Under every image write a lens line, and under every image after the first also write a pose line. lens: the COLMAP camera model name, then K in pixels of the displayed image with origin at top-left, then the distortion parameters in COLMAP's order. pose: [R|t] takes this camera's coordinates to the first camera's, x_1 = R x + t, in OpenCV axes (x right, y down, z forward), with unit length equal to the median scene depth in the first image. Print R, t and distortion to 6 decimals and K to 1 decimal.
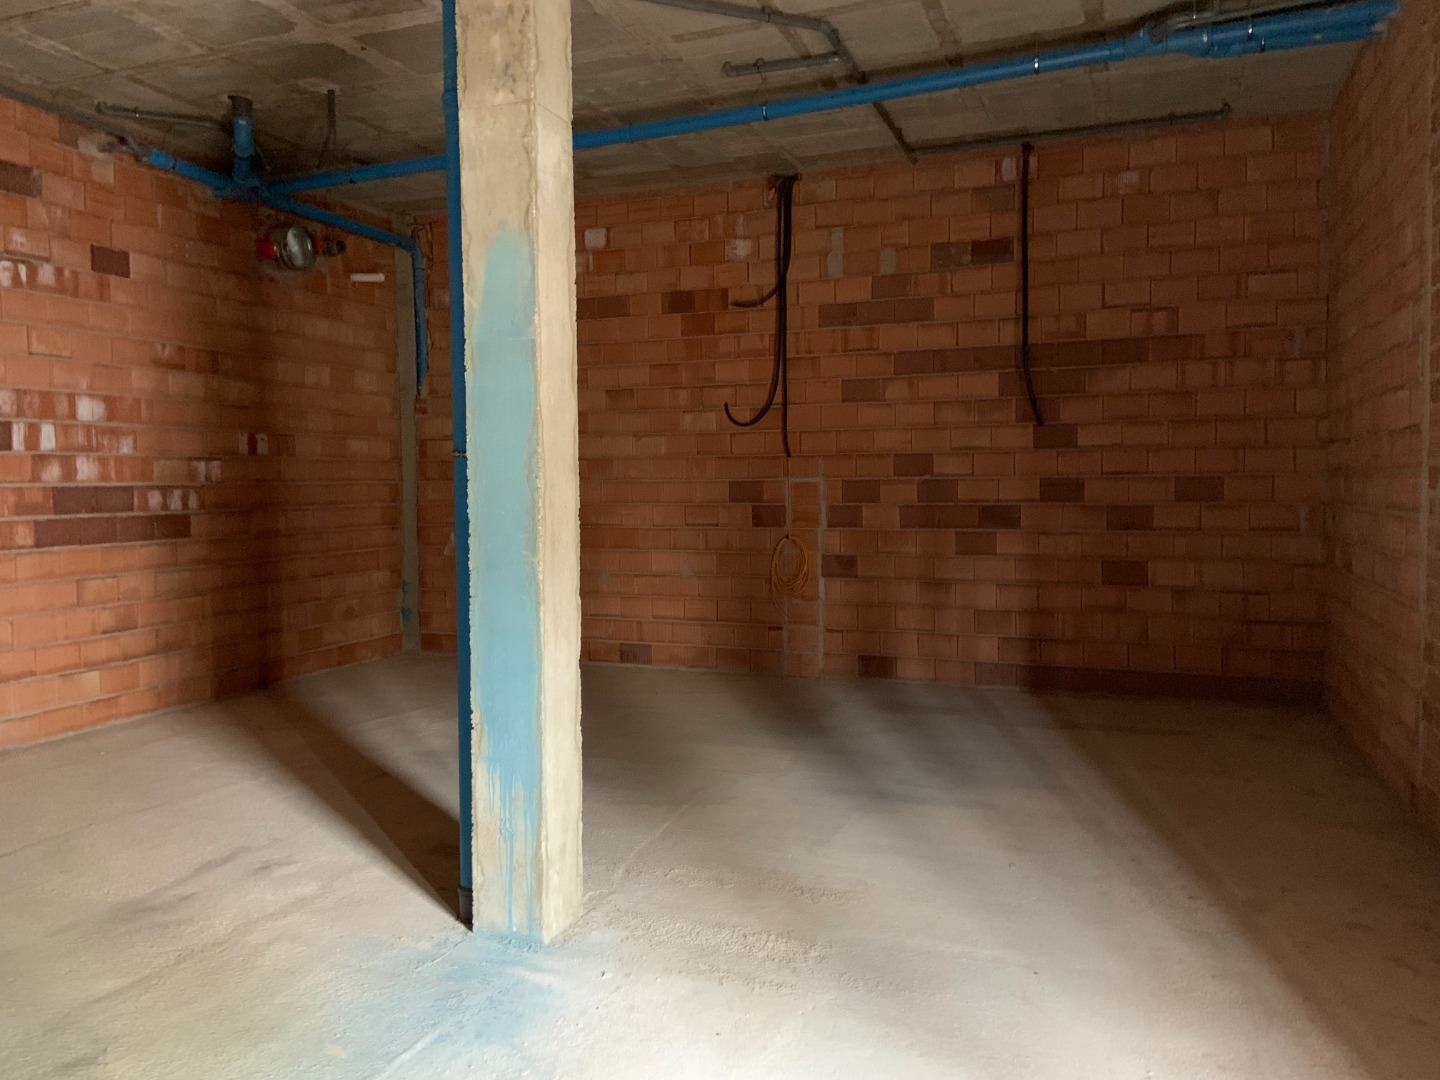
lens RADIAL K [[1082.7, 0, 708.7], [0, 1082.7, 524.3], [0, 0, 1]] dist [0.117152, -0.141346]
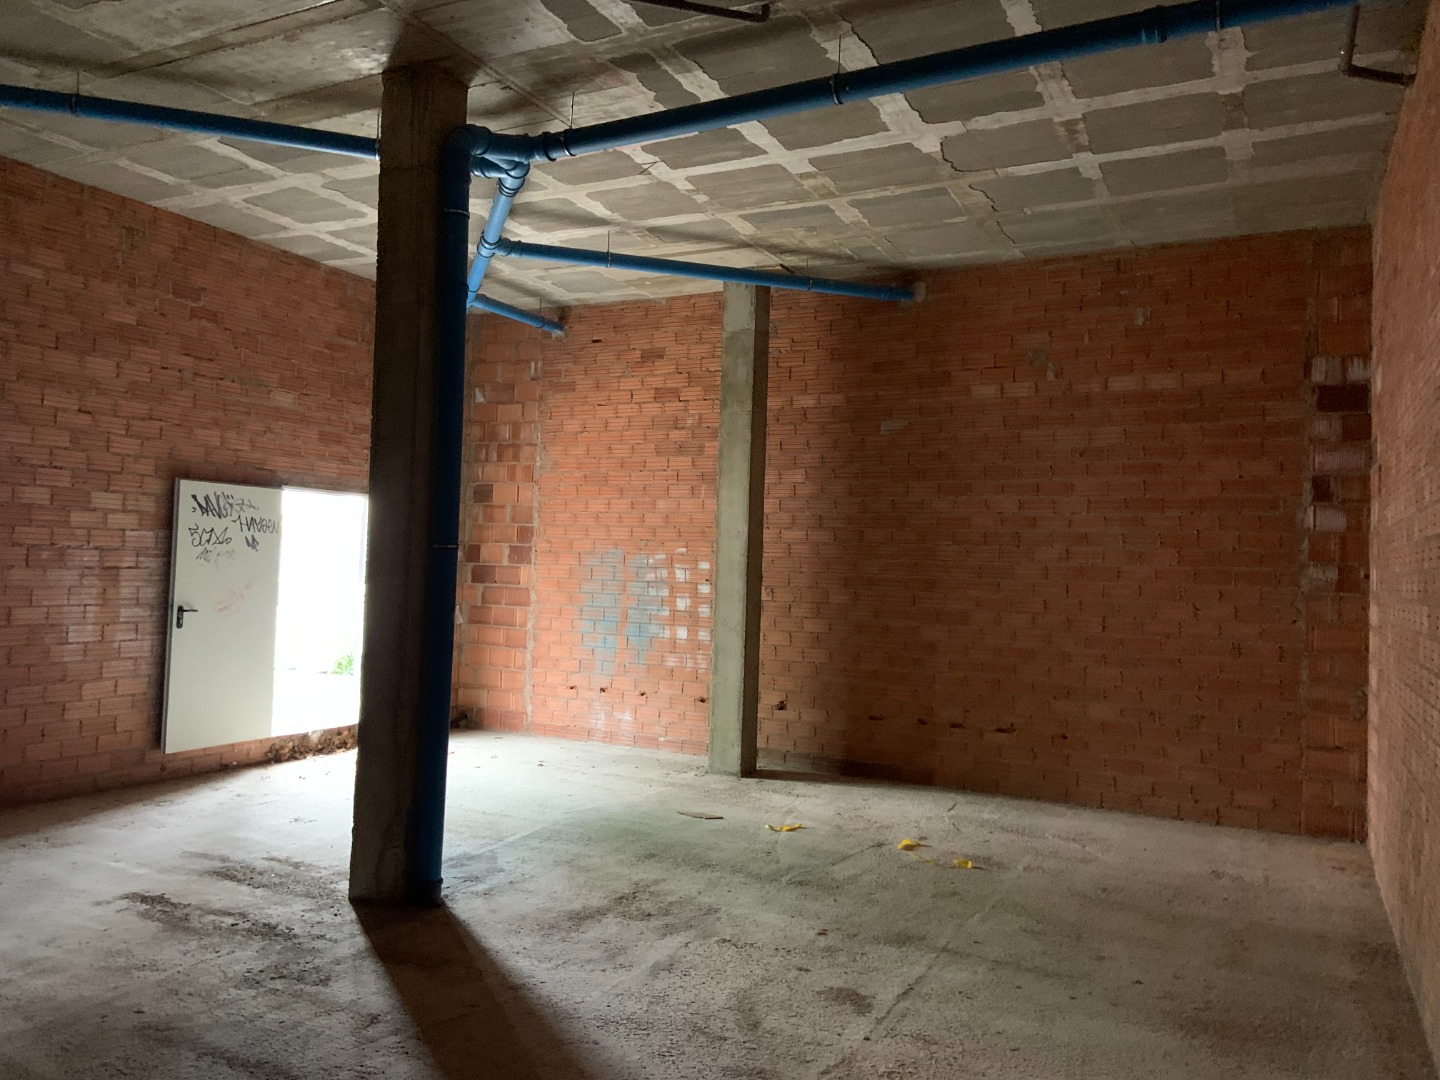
lens RADIAL K [[1082.7, 0, 713.2], [0, 1082.7, 525.2], [0, 0, 1]] dist [0.117152, -0.141346]
pose [[-0.992398, -0.018918, 0.121604, -0.402138], [-0.018659, 0.999821, 0.003273, -0.057455], [-0.121644, 0.000979, -0.992573, 1.310715]]
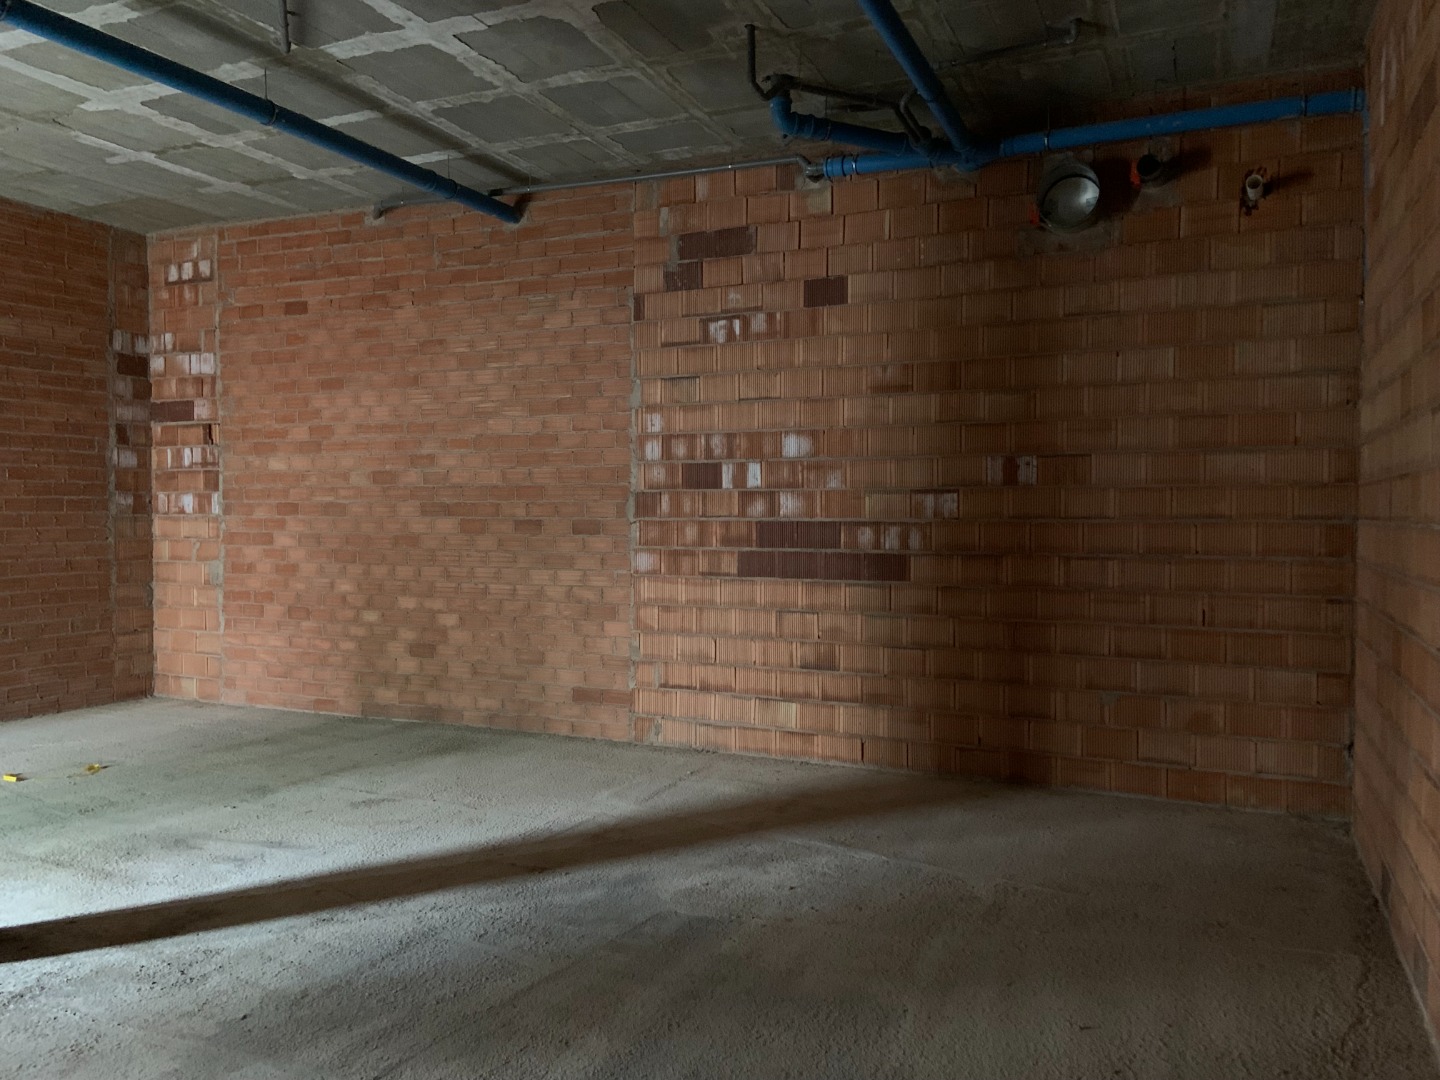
lens RADIAL K [[1082.7, 0, 727.7], [0, 1082.7, 543.2], [0, 0, 1]] dist [0.117152, -0.141346]
pose [[-0.060502, 0.035832, -0.997525, 0.452751], [-0.044032, 0.998287, 0.038530, -0.051337], [0.997196, 0.046254, -0.058821, 1.027071]]
